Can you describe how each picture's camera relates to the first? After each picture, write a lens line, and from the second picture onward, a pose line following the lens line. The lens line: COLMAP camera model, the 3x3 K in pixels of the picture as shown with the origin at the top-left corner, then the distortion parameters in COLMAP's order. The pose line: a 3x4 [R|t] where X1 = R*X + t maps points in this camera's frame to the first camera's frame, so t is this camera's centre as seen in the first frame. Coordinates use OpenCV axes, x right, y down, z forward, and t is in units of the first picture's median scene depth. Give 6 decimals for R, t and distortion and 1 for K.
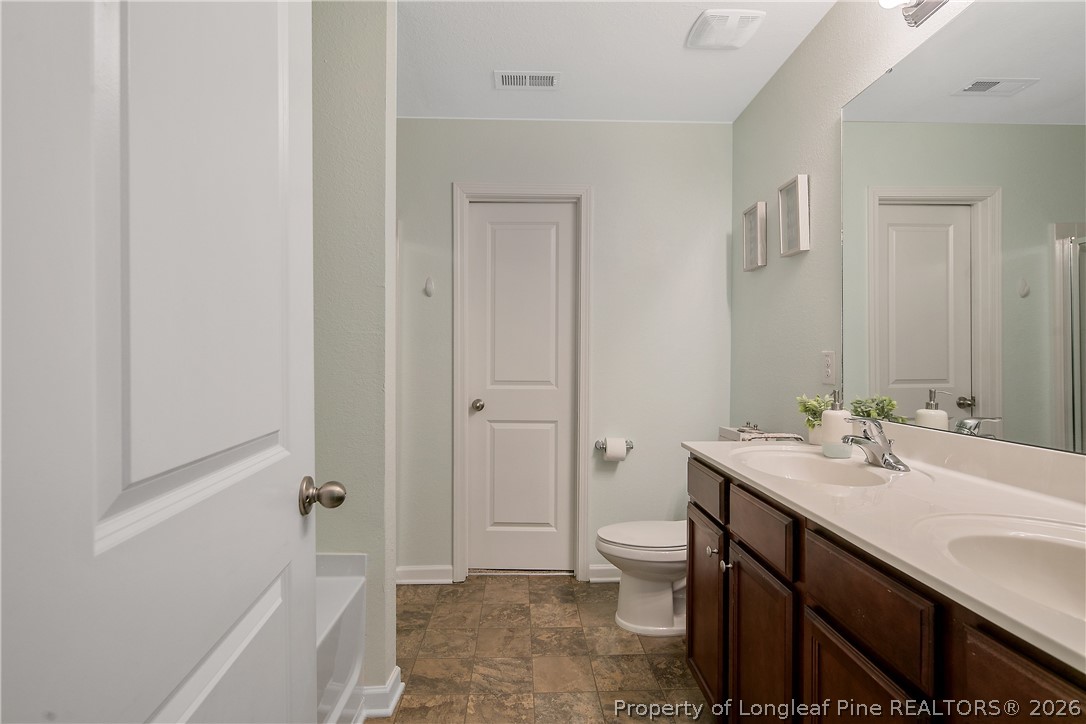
lens RADIAL K [[530.7, 0, 541.2], [0, 530.7, 362.2], [0, 0, 1]] dist [0.005469, -0.005137]
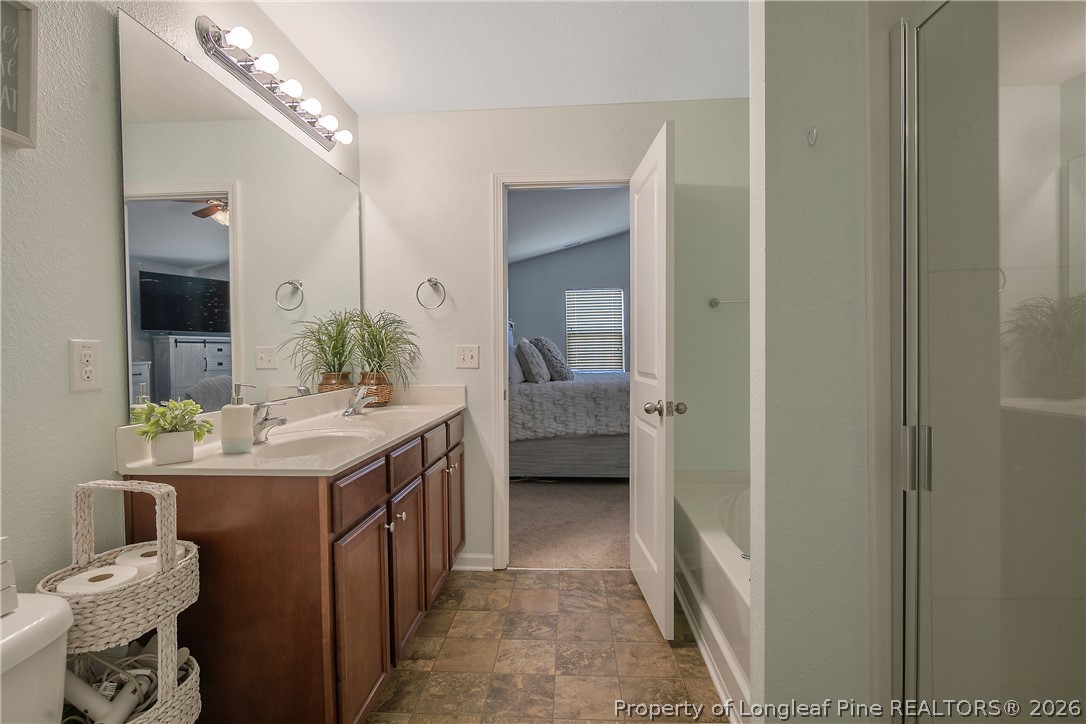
lens RADIAL K [[530.7, 0, 543.5], [0, 530.7, 355.7], [0, 0, 1]] dist [0.005469, -0.005137]
pose [[-0.995787, 0.008190, 0.091333, -0.090083], [0.009748, 0.999814, 0.016618, -0.009277], [-0.091180, 0.017438, -0.995682, 2.014628]]
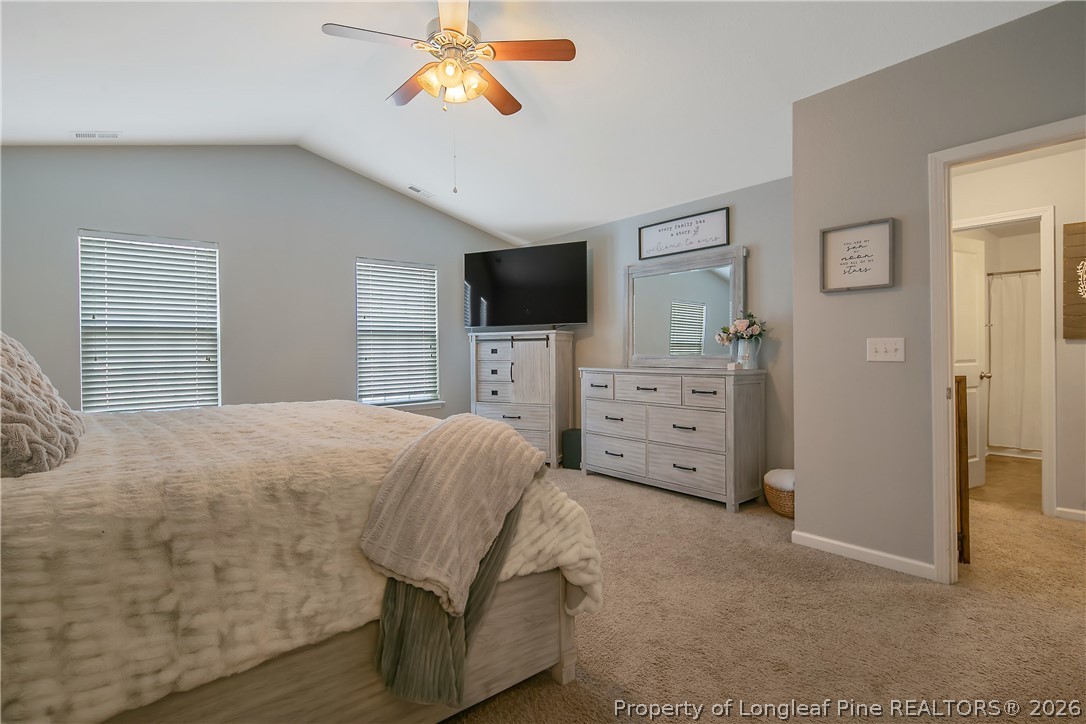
lens RADIAL K [[530.7, 0, 539.5], [0, 530.7, 358.2], [0, 0, 1]] dist [0.005469, -0.005137]
pose [[-0.804267, 0.012191, -0.594143, -0.086771], [0.009601, 0.999926, 0.007520, 0.000465], [0.594191, 0.000344, -0.804324, 1.052049]]
